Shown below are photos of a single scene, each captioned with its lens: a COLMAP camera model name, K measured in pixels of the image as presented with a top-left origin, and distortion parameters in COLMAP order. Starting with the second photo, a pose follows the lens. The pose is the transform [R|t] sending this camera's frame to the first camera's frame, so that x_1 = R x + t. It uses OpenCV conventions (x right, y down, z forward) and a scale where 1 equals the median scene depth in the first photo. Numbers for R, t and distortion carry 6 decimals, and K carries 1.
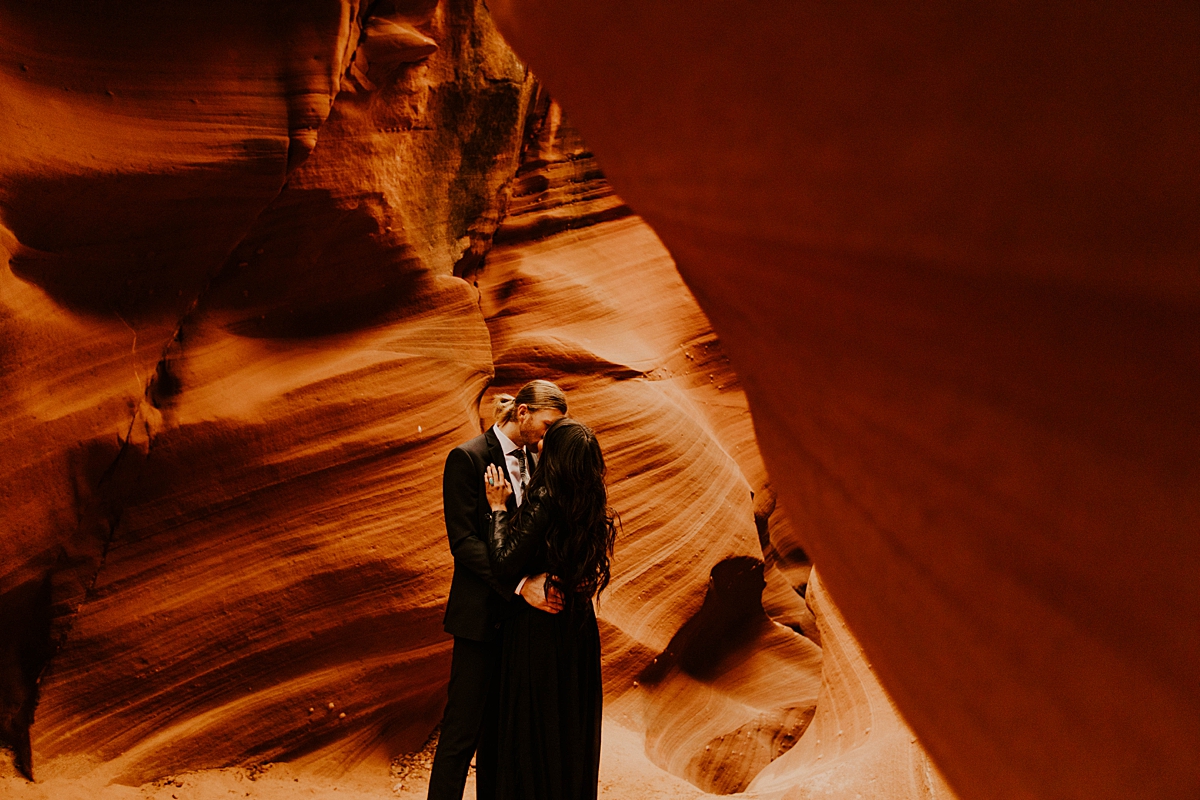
lens RADIAL K [[839.9, 0, 600.0], [0, 839.9, 400.0], [0, 0, 1]] dist [0.000890, -0.003665]
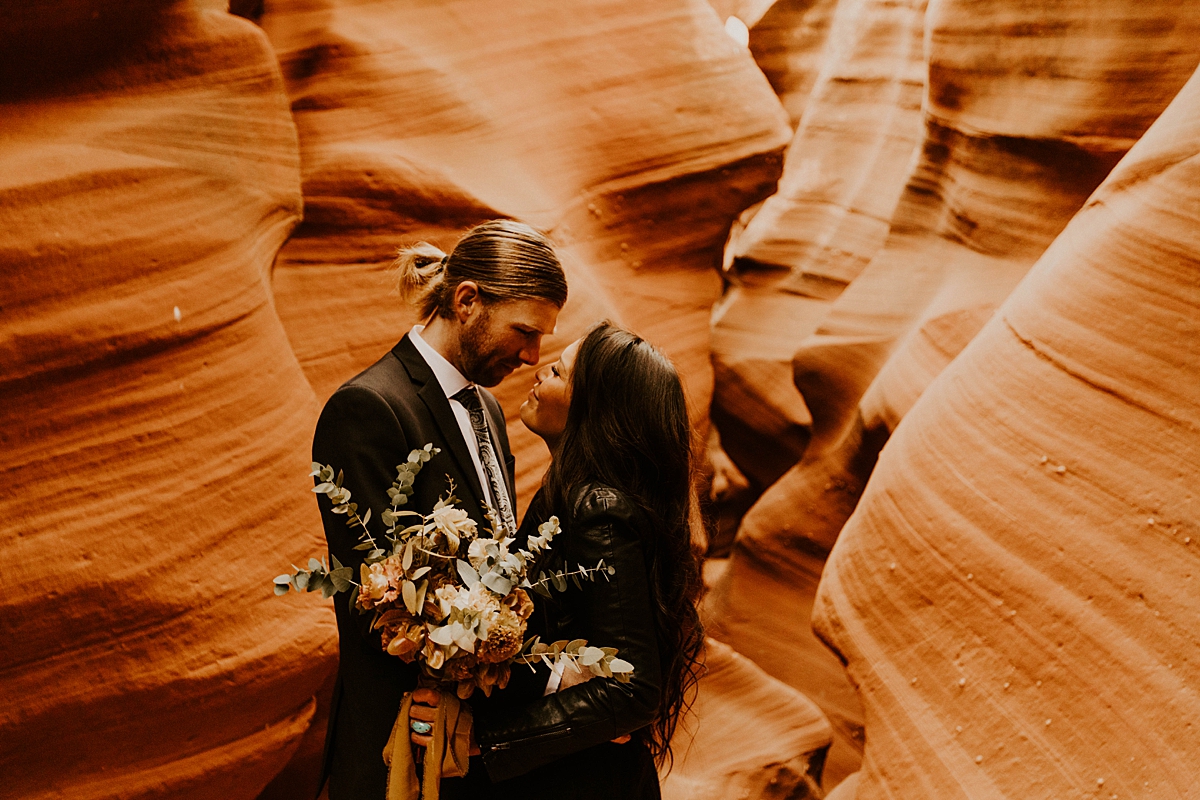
lens RADIAL K [[1158.4, 0, 603.2], [0, 1158.4, 403.6], [0, 0, 1]] dist [-0.008206, 0.013962]
pose [[0.971220, 0.041567, 0.234531, -0.128049], [-0.067156, 0.992495, 0.102195, 0.000527], [-0.228523, -0.115004, 0.966722, 0.273788]]
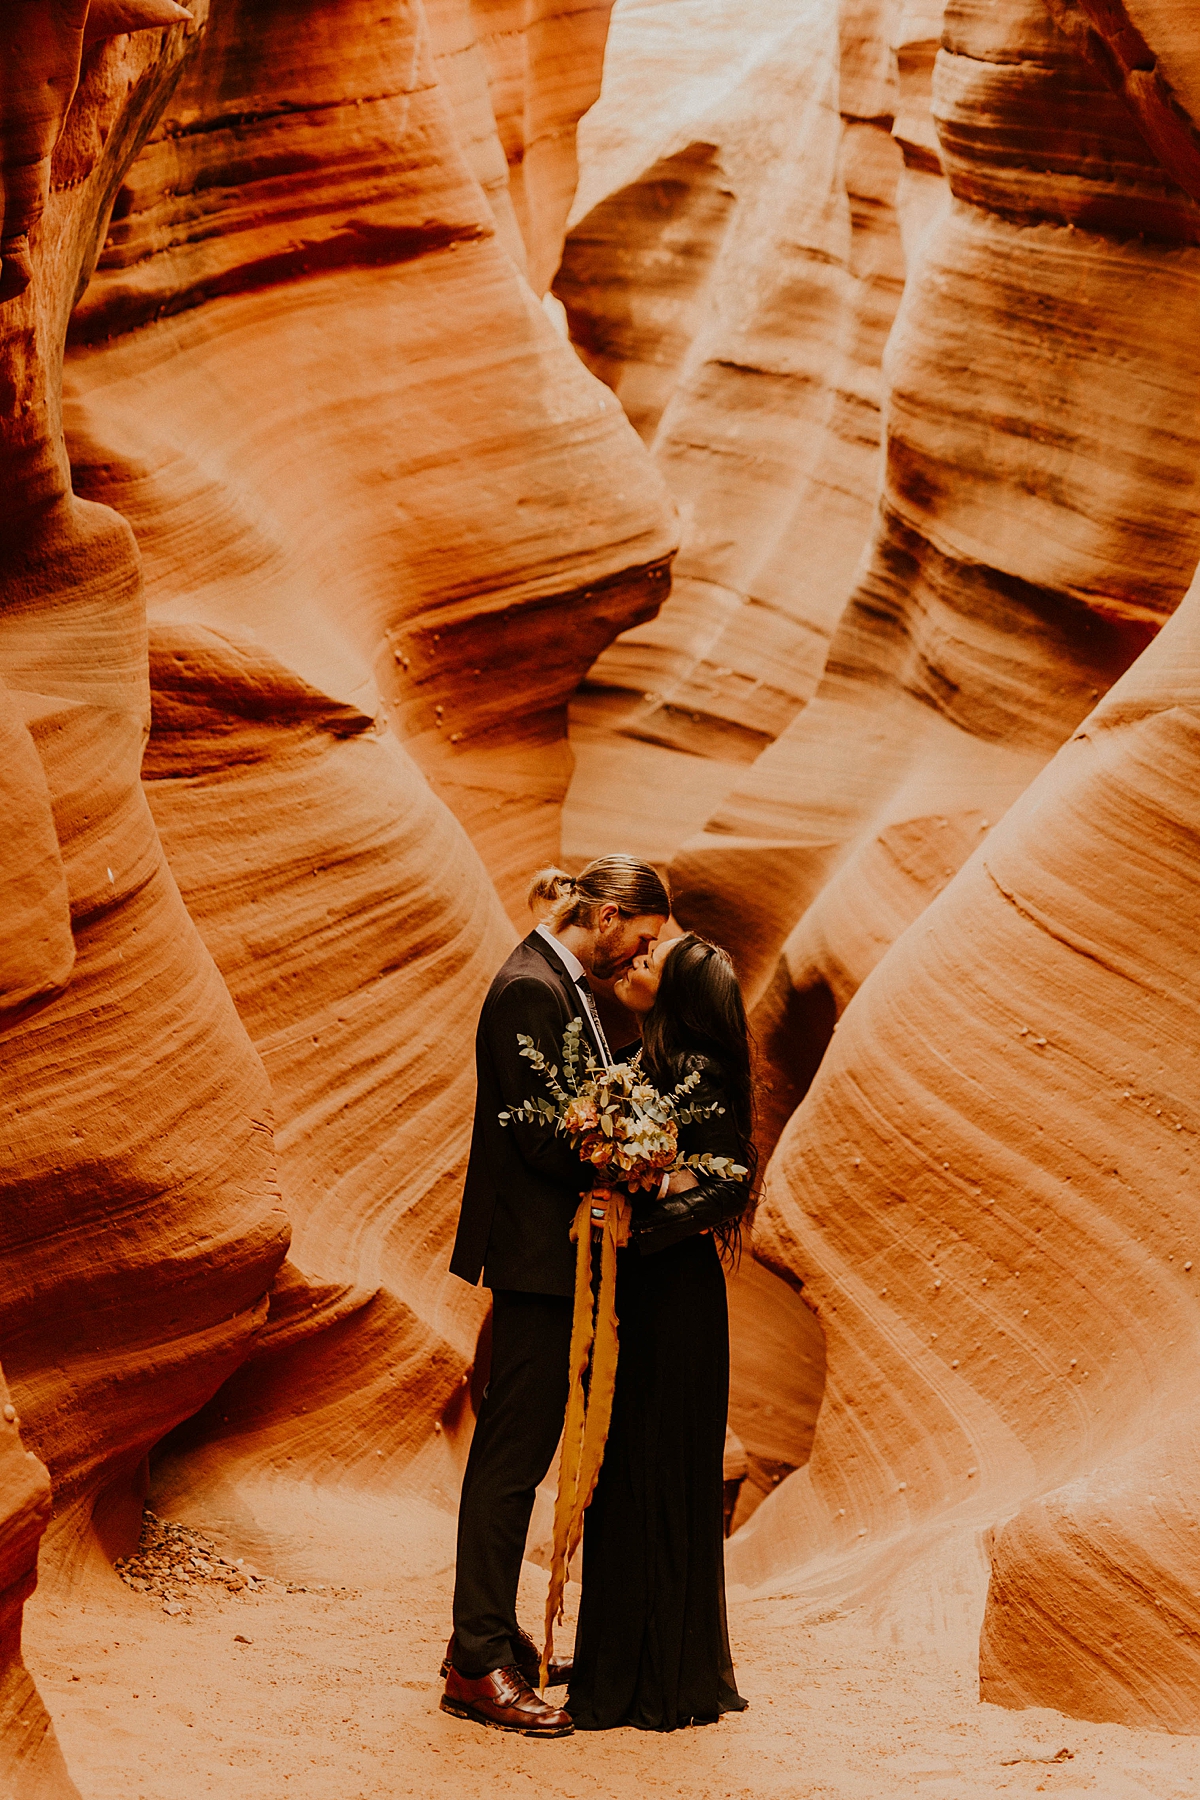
lens RADIAL K [[3051.3, 0, 600.6], [0, 3051.3, 742.7], [0, 0, 1]] dist [-0.040019, 0.239841]
pose [[0.909701, 0.065510, 0.410064, -0.654165], [-0.087963, 0.995469, 0.036109, -0.119479], [-0.405841, -0.068919, 0.911342, -0.605956]]
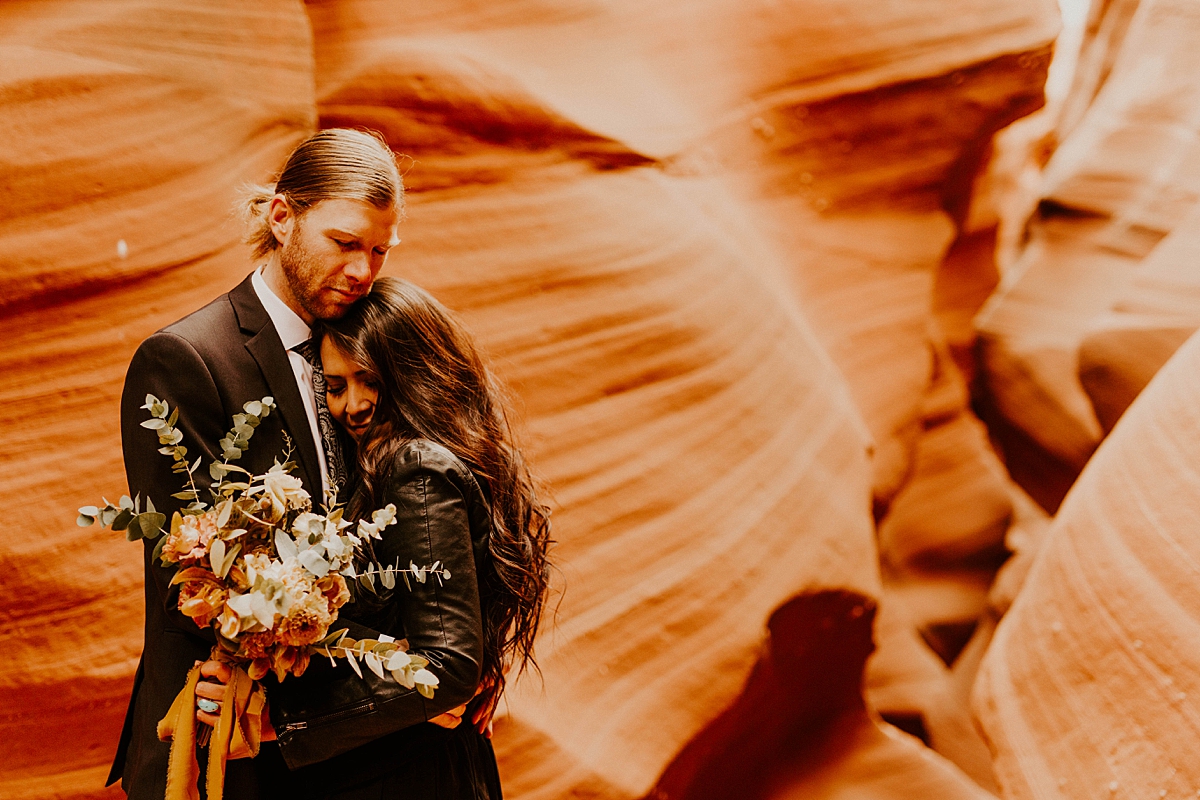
lens RADIAL K [[1707.7, 0, 596.3], [0, 1707.7, 399.8], [0, 0, 1]] dist [-0.002031, 0.051708]
pose [[0.994944, 0.091517, 0.041367, -0.008693], [-0.095791, 0.988496, 0.117042, -0.013084], [-0.030180, -0.120413, 0.992265, 0.142373]]
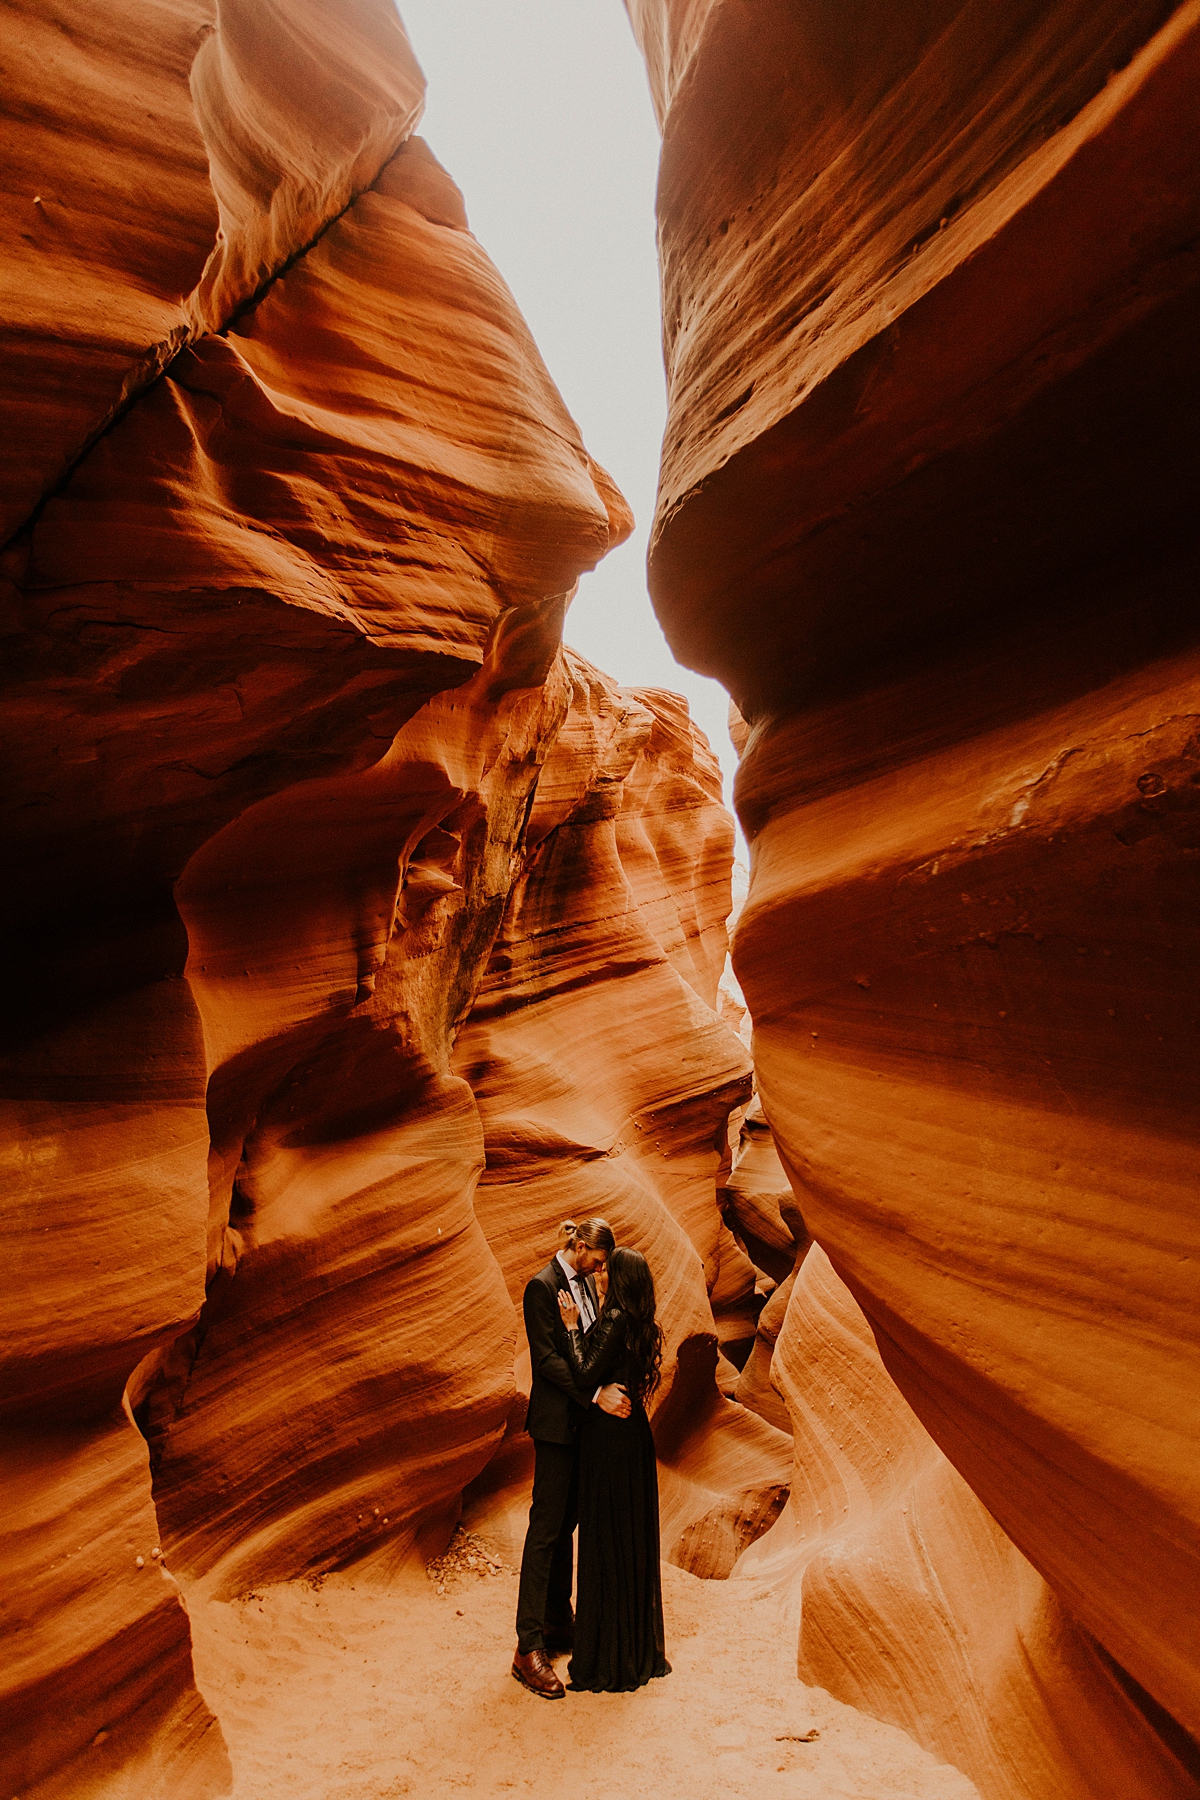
lens RADIAL K [[974.4, 0, 600.0], [0, 974.4, 900.0], [0, 0, 1]] dist [0.004928, -0.001233]
pose [[0.988156, 0.035100, 0.149385, -0.212843], [-0.004717, 0.979976, -0.199058, -0.138174], [-0.153381, 0.195995, 0.968535, -0.361566]]
